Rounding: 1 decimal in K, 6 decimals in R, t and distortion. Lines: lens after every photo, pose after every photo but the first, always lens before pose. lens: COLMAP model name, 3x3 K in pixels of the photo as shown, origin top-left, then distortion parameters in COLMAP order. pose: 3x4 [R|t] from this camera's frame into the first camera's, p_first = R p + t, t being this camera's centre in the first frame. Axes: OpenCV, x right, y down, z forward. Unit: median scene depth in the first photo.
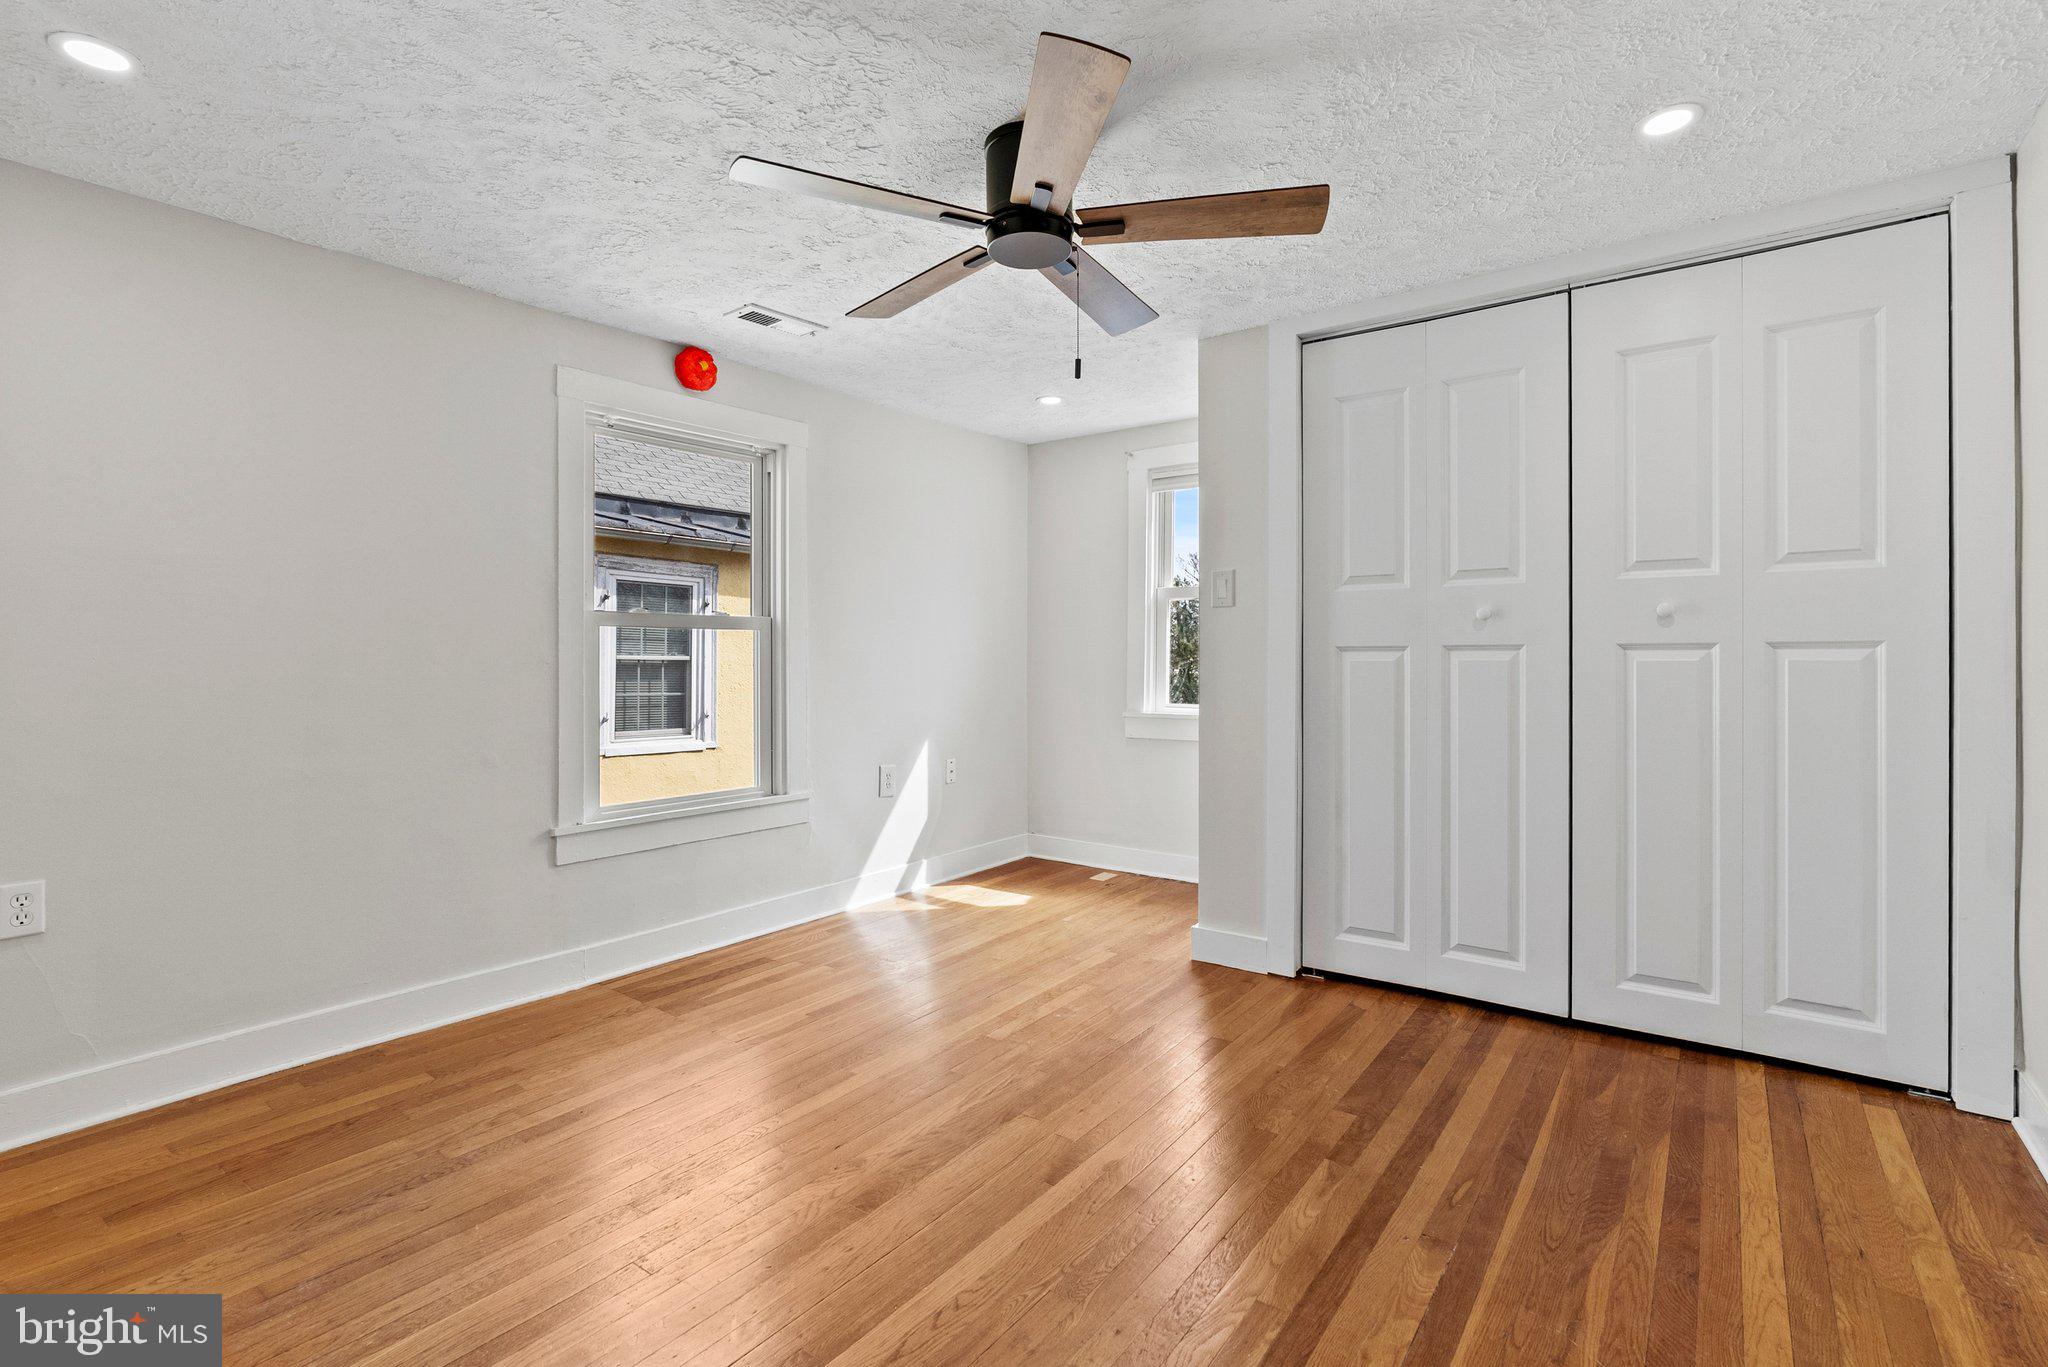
lens RADIAL K [[955.5, 0, 1014.7], [0, 955.5, 653.6], [0, 0, 1]] dist [-0.001073, 0.000253]
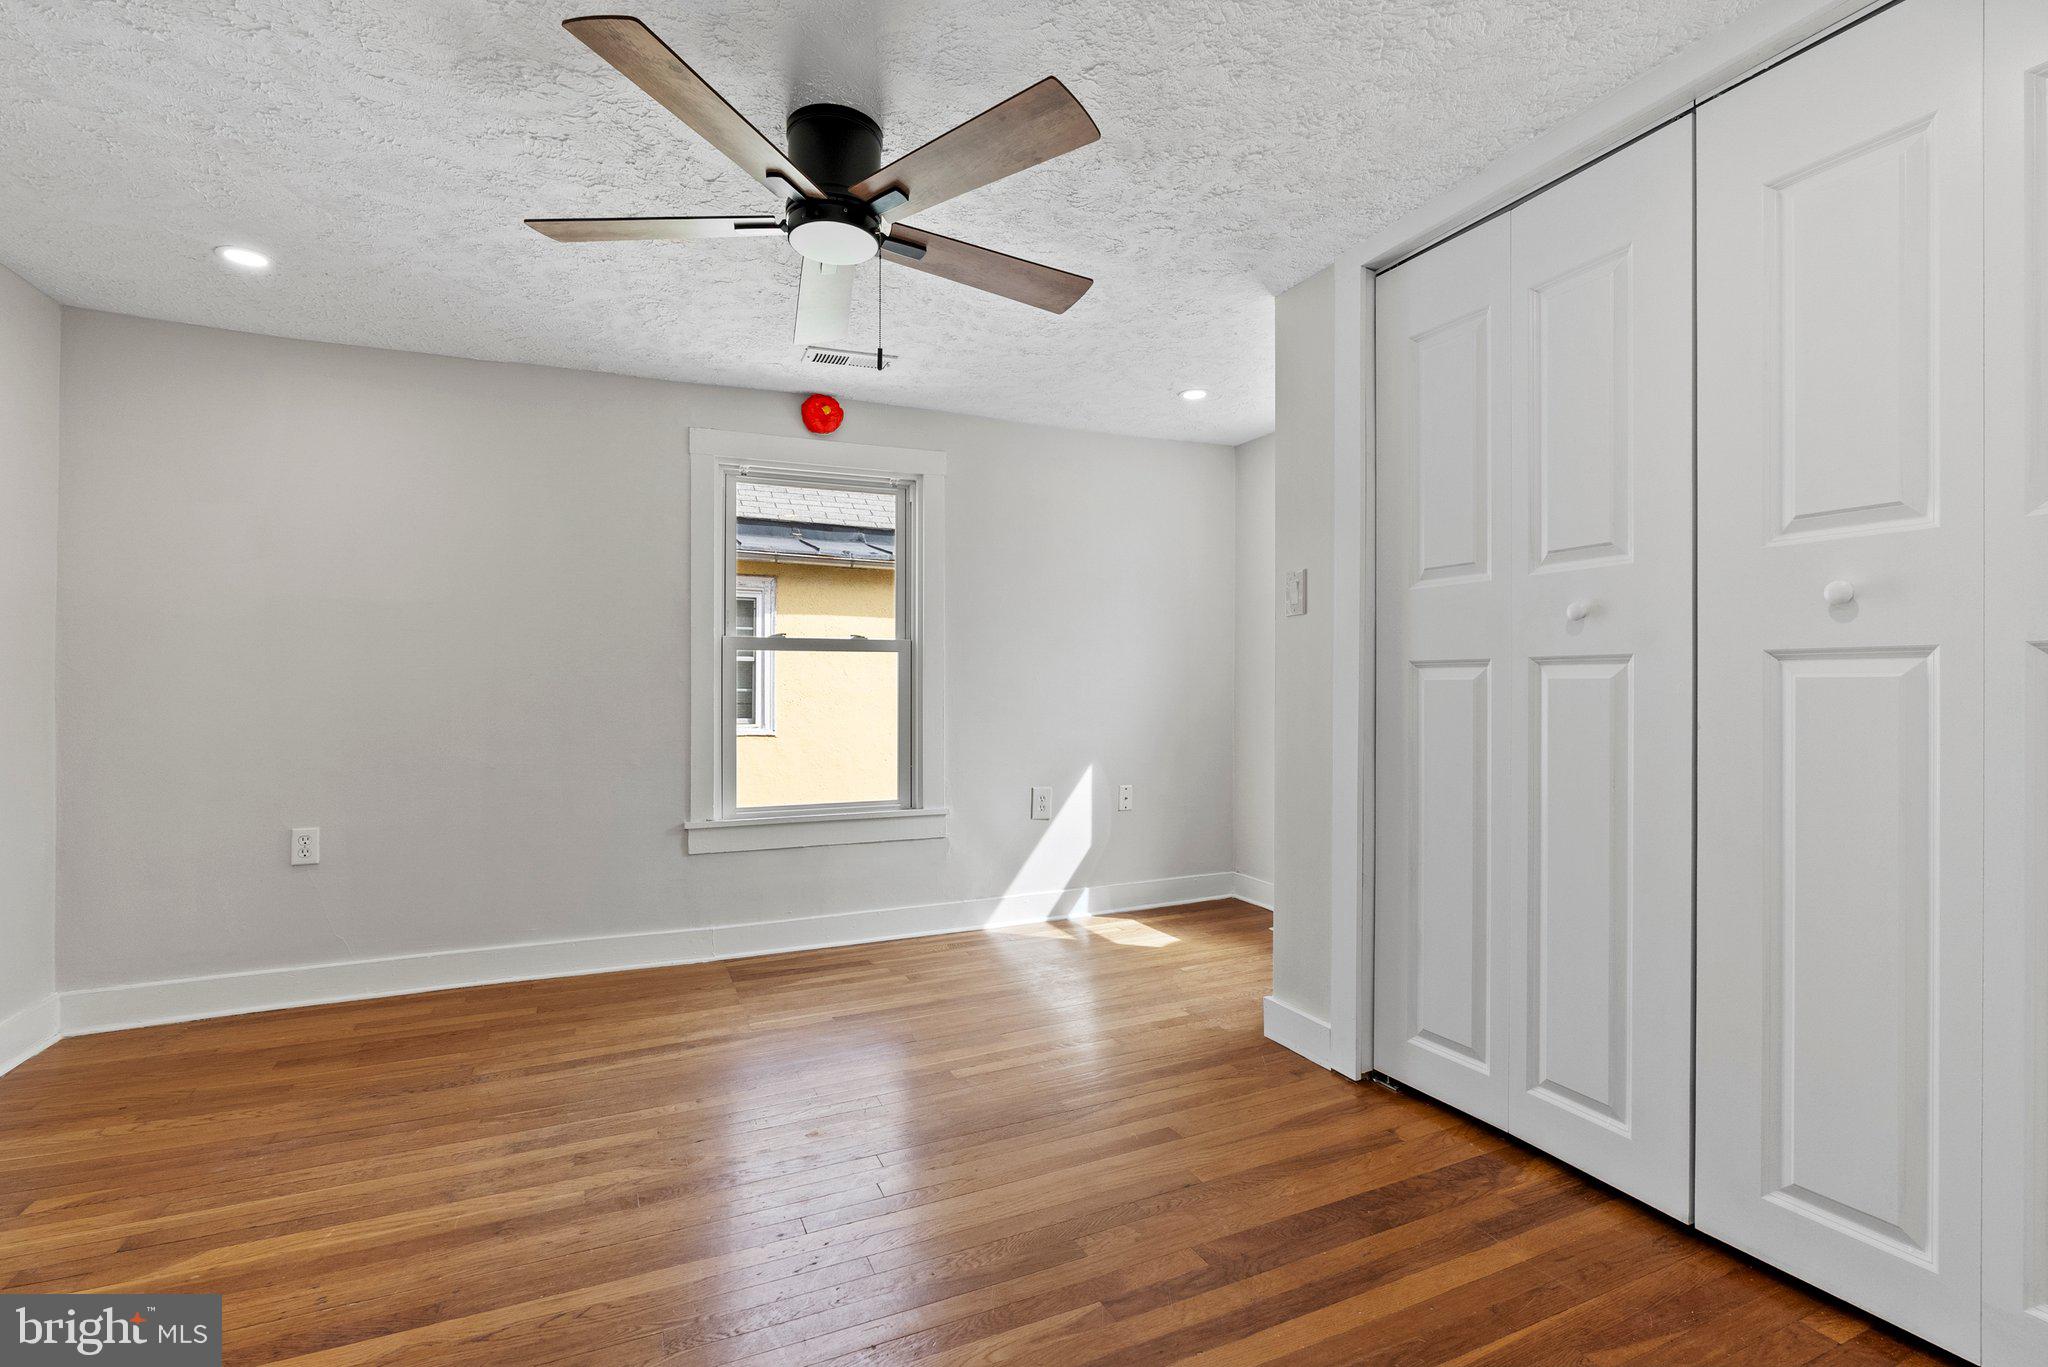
lens RADIAL K [[934.1, 0, 1024.0], [0, 934.1, 683.5], [0, 0, 1]] dist [-0.003114, 0.000255]
pose [[0.873595, 0.001878, -0.486650, 0.435328], [-0.000674, 0.999996, 0.002649, 0.008698], [0.486654, -0.001986, 0.873593, 0.197129]]
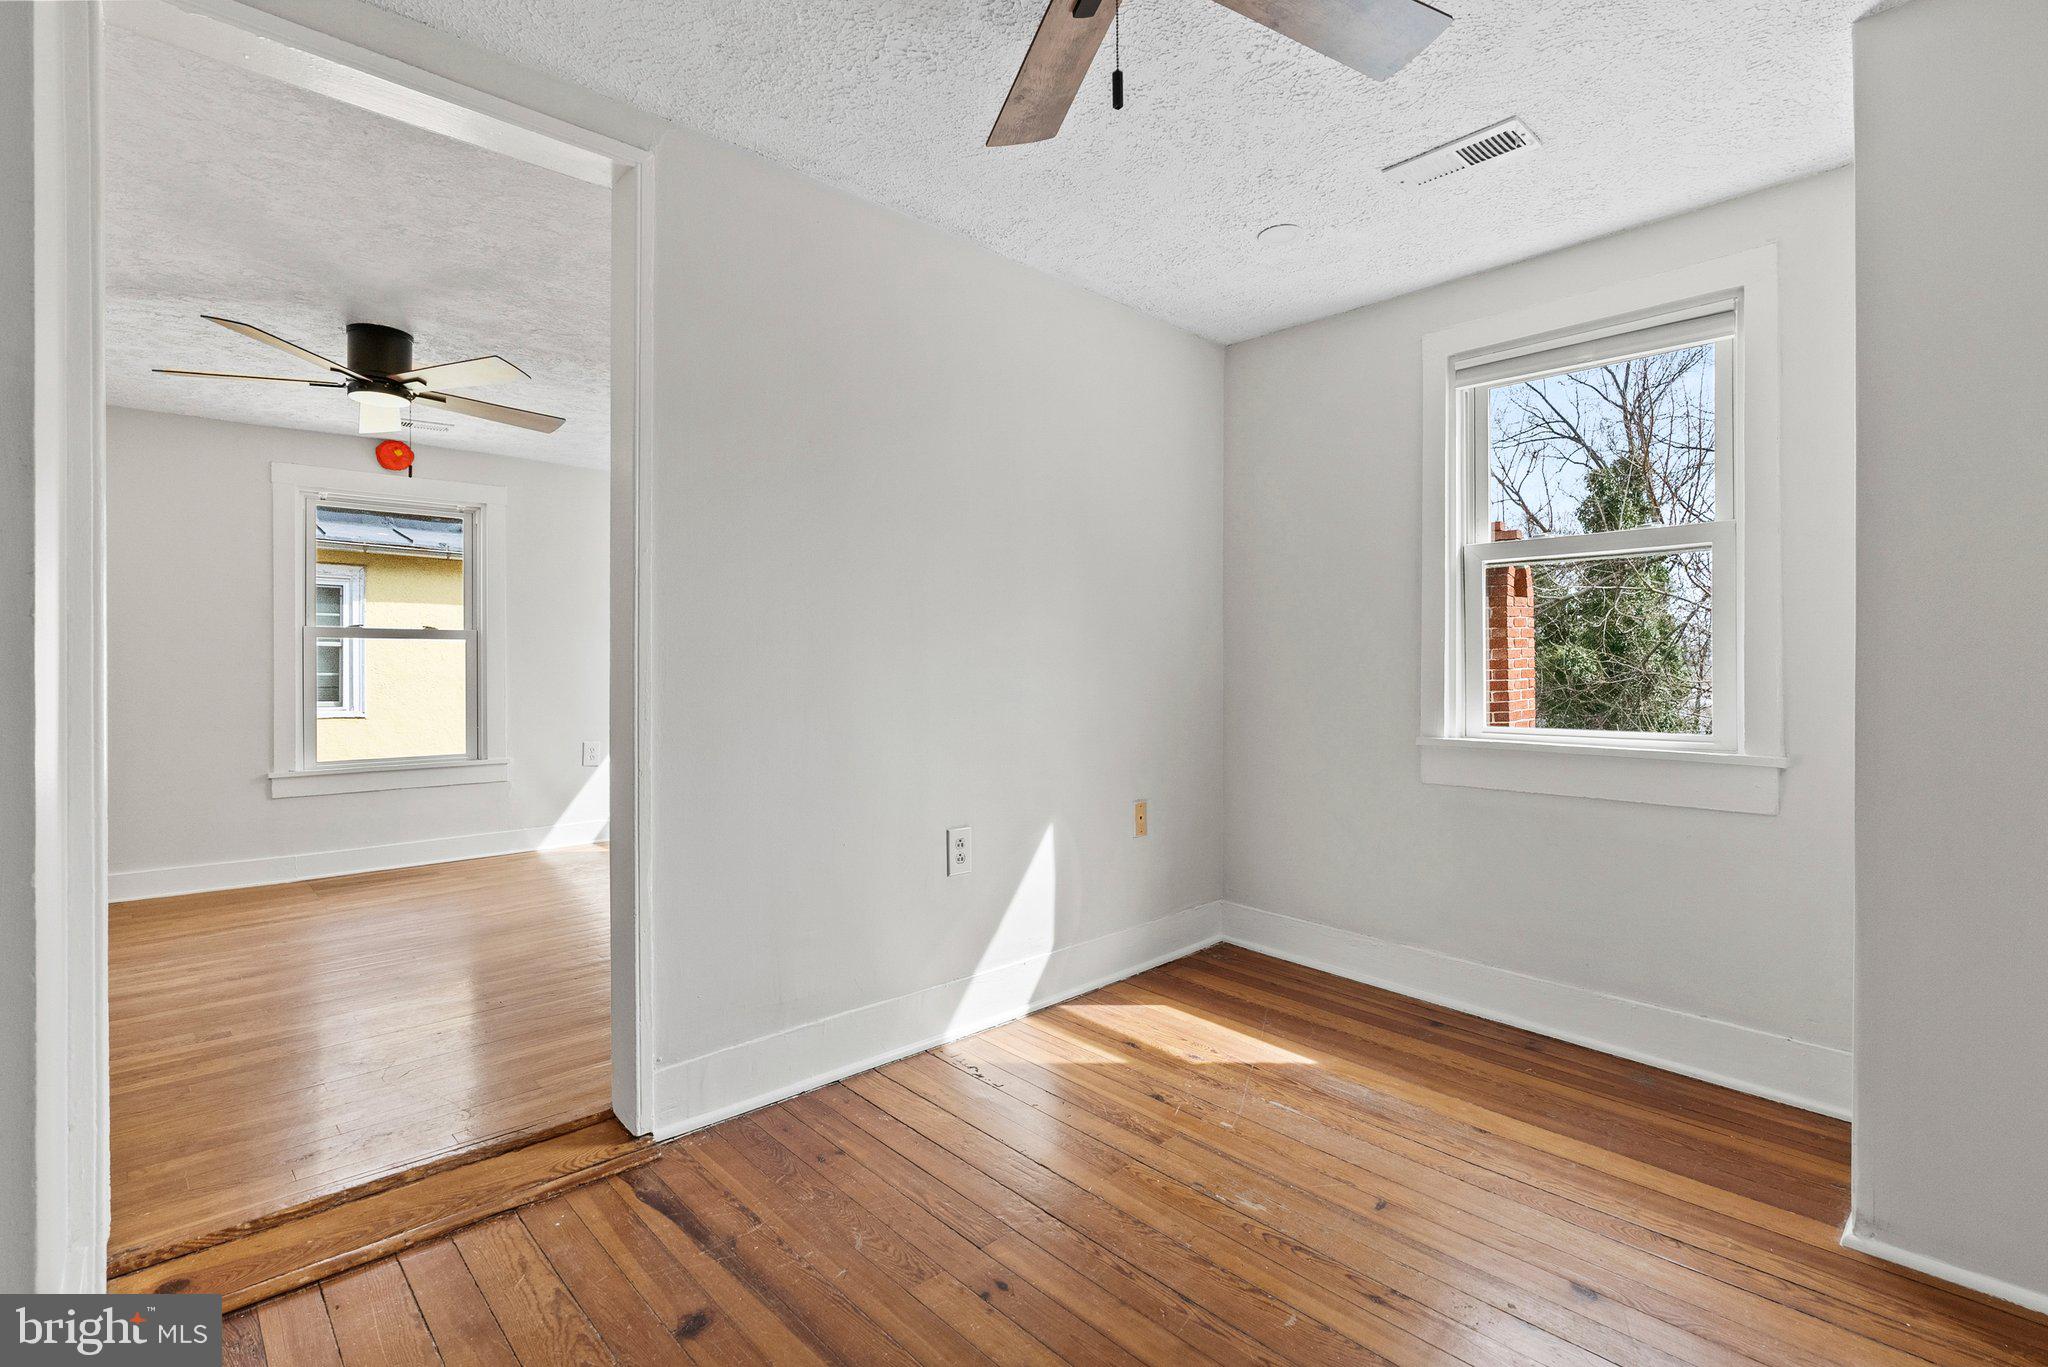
lens RADIAL K [[938.0, 0, 1024.2], [0, 938.0, 669.3], [0, 0, 1]] dist [-0.001028, -0.000201]
pose [[0.986537, -0.005890, -0.163431, 0.907757], [0.005786, 0.999983, -0.001115, 0.029548], [0.163435, 0.000155, 0.986554, -0.245505]]
